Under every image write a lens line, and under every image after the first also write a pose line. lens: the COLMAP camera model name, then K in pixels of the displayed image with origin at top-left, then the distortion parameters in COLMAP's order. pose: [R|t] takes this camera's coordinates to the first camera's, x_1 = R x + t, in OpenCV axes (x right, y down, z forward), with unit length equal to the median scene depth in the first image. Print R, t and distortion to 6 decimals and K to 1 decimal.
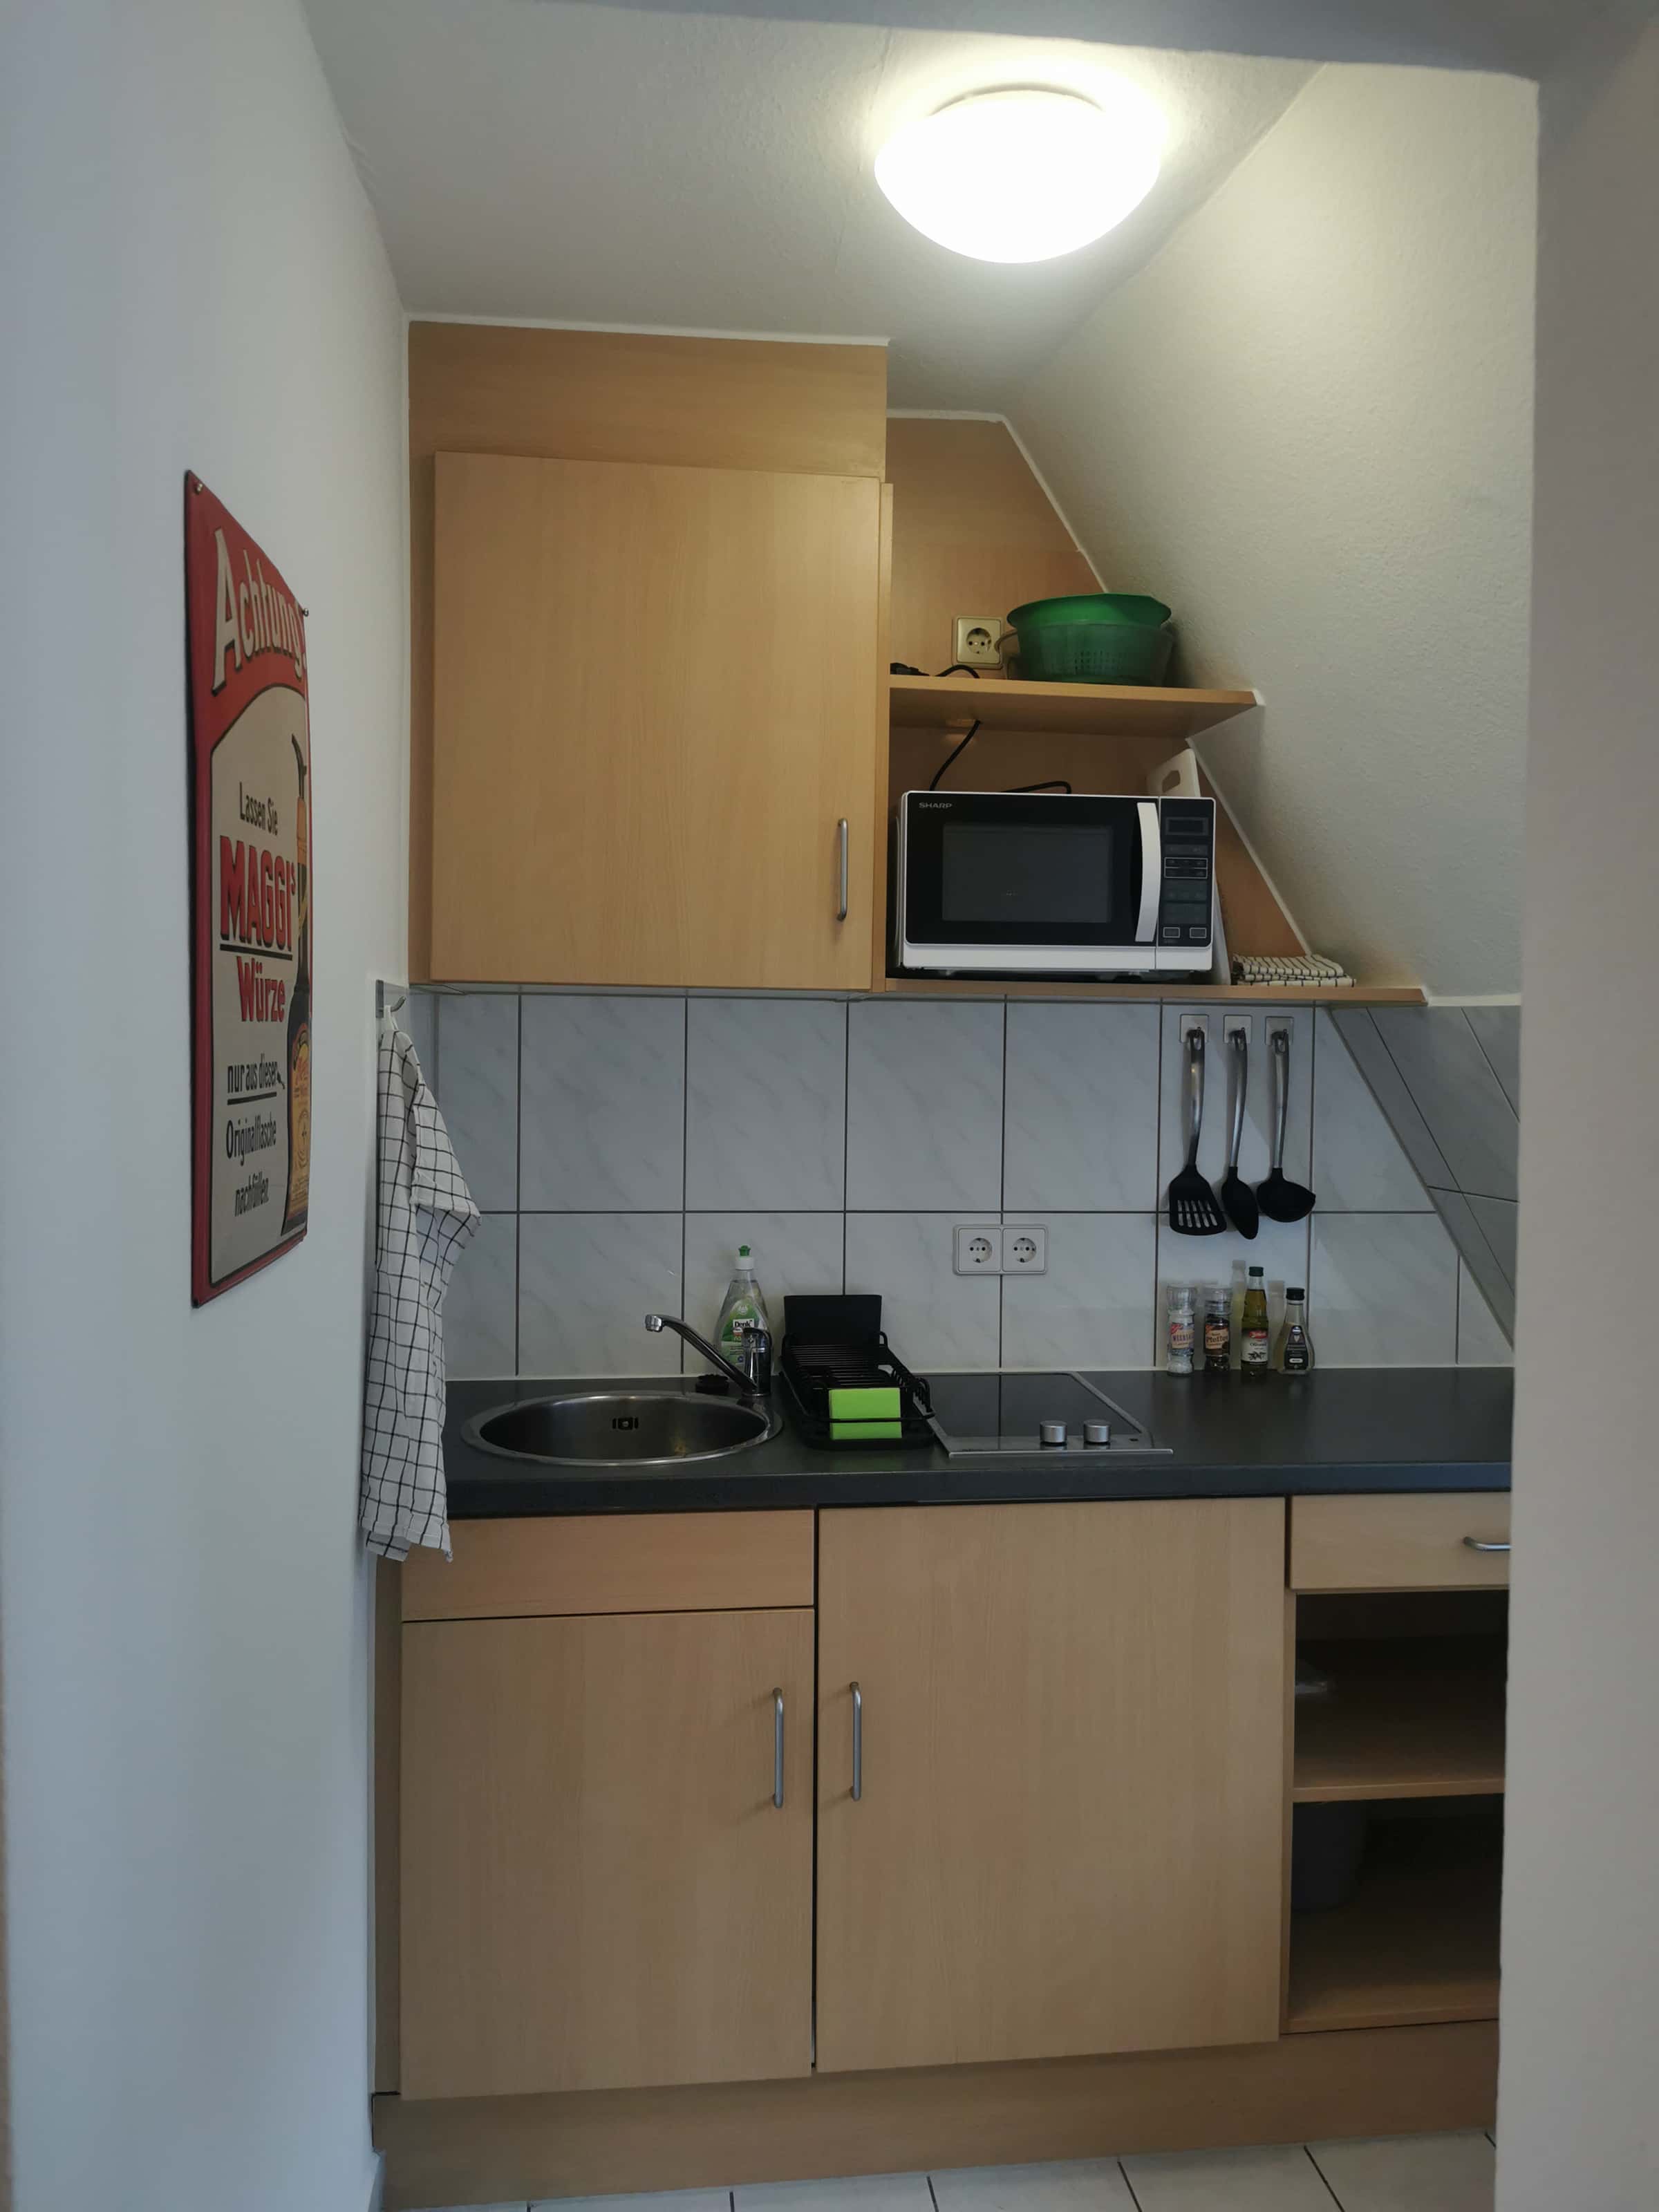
lens RADIAL K [[1750.8, 0, 829.5], [0, 1750.8, 1106.0], [0, 0, 1]] dist [0.029665, -0.001402]
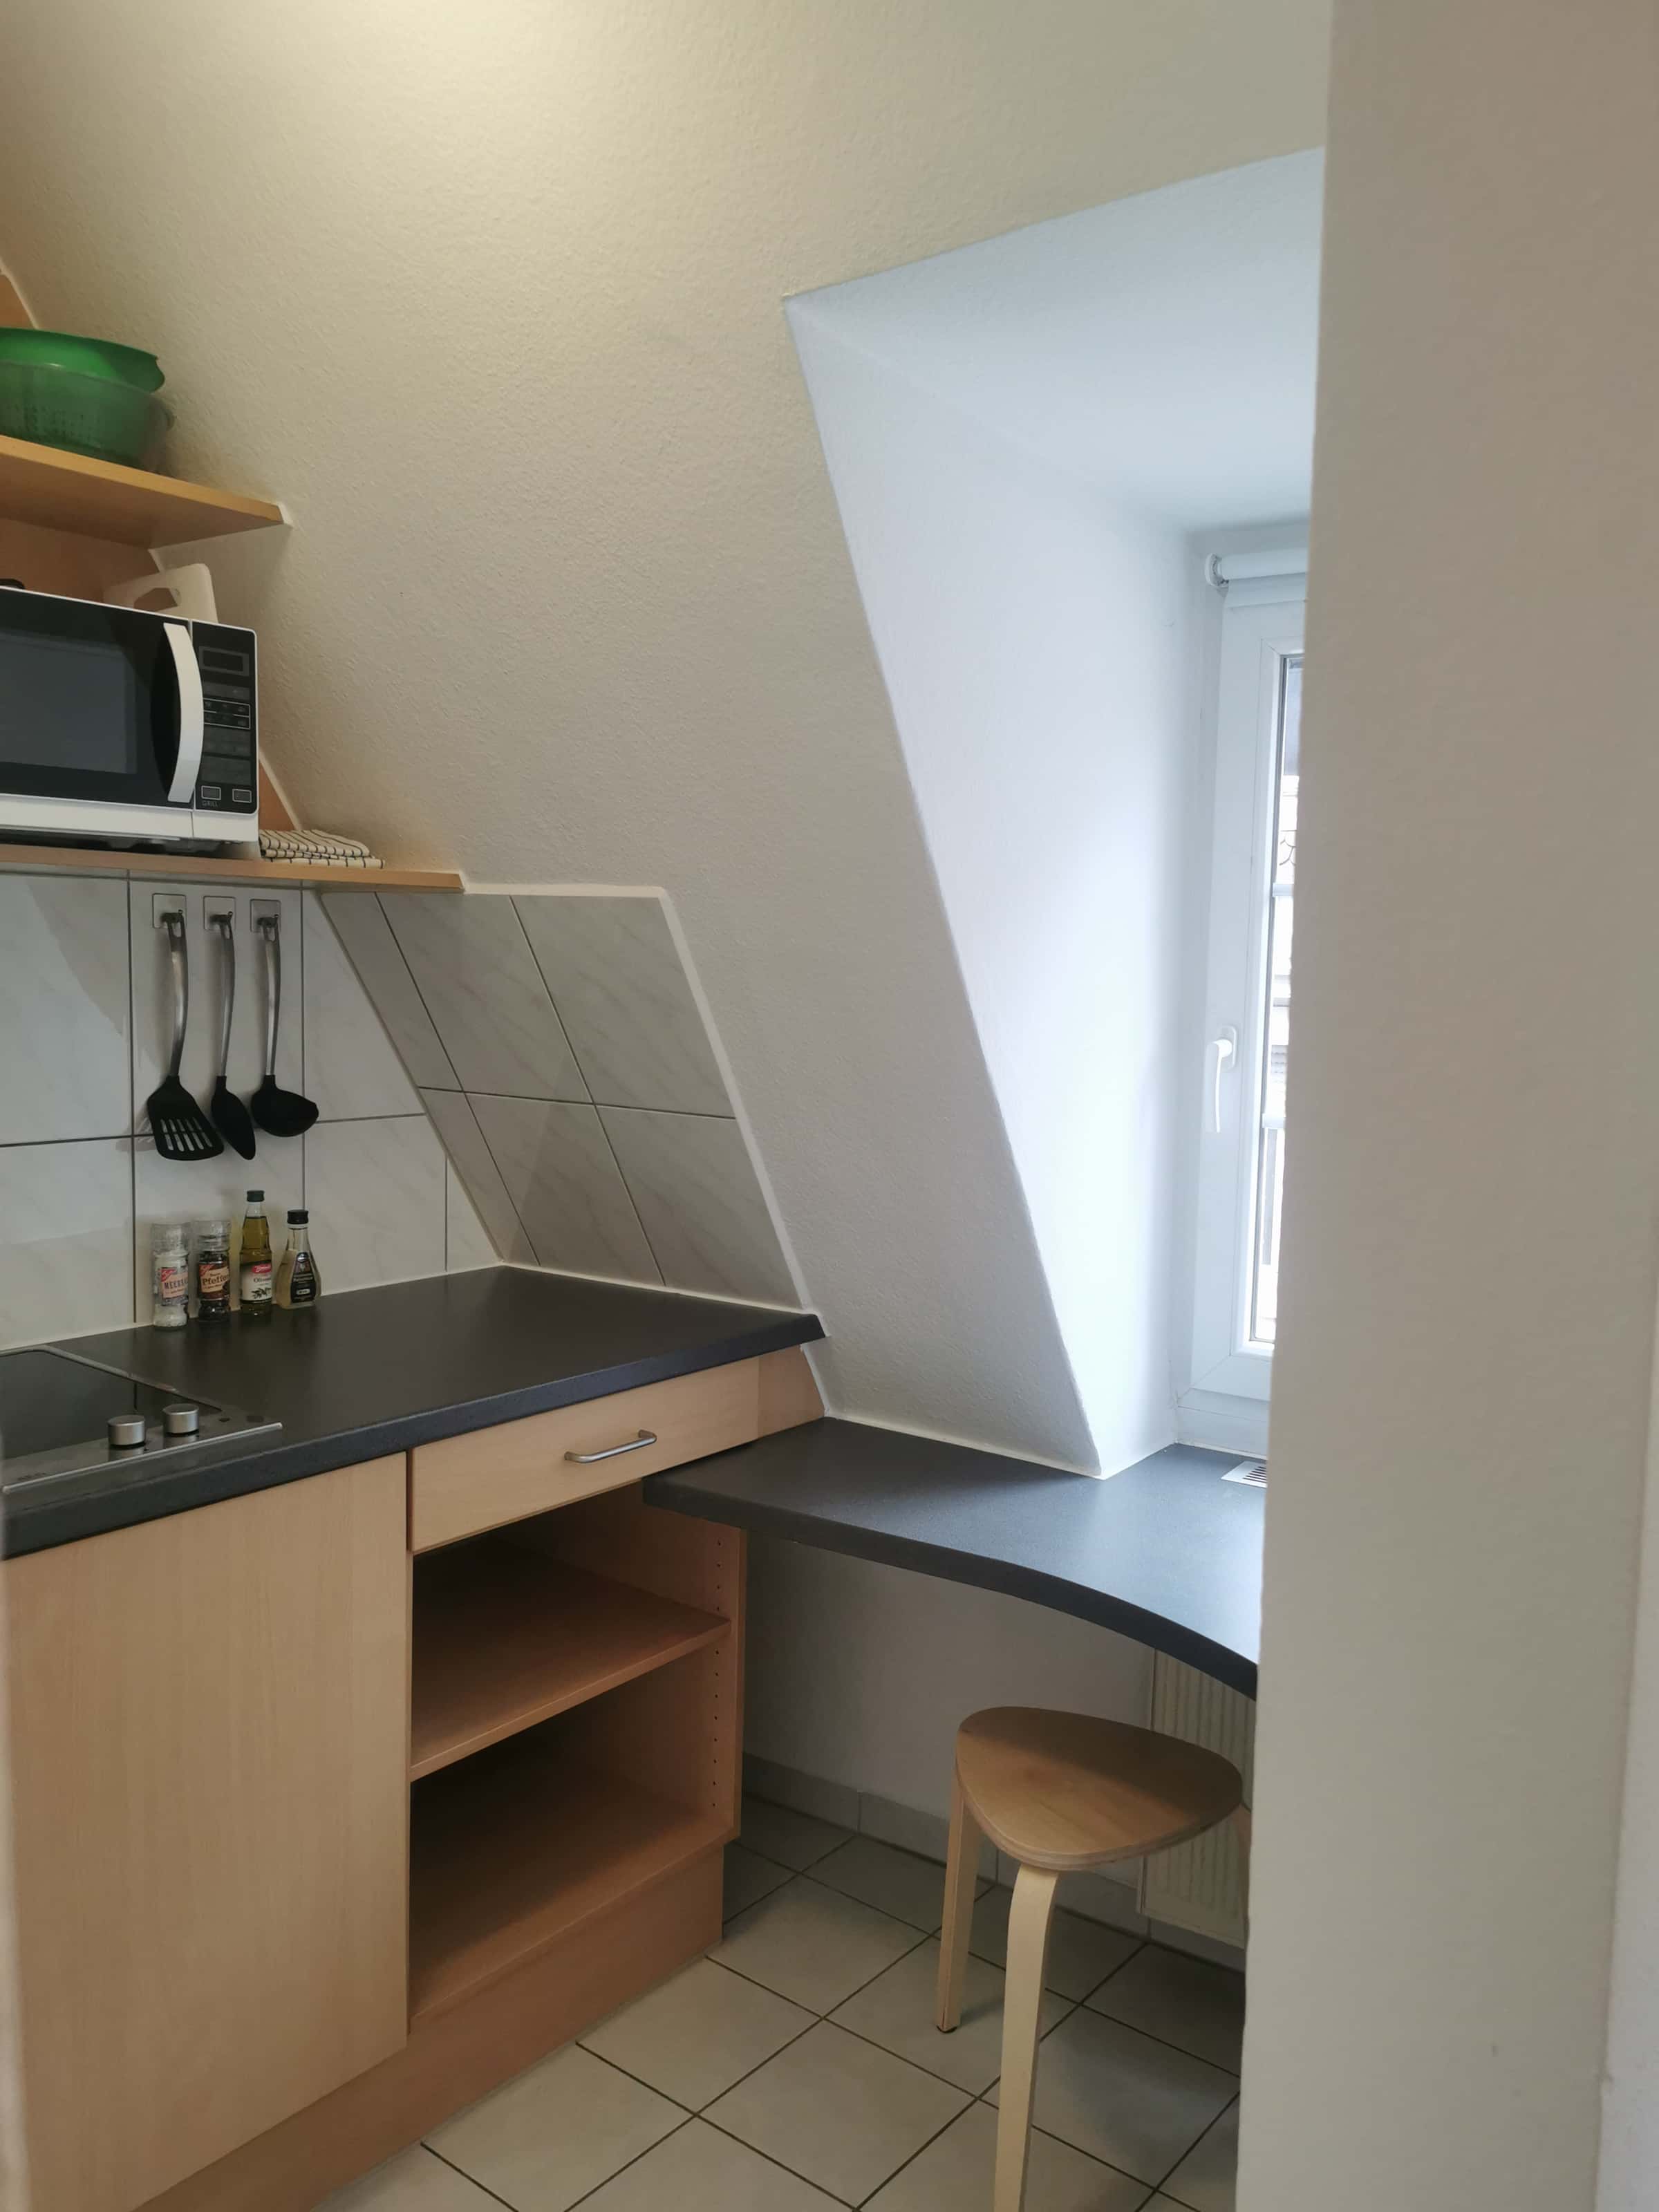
lens RADIAL K [[1732.7, 0, 830.4], [0, 1732.7, 1118.7], [0, 0, 1]] dist [0.061587, -0.080401]
pose [[0.701034, -0.066675, 0.710004, -0.178774], [0.011658, 0.996558, 0.082073, -0.011718], [-0.713033, -0.049259, 0.699398, 0.217043]]
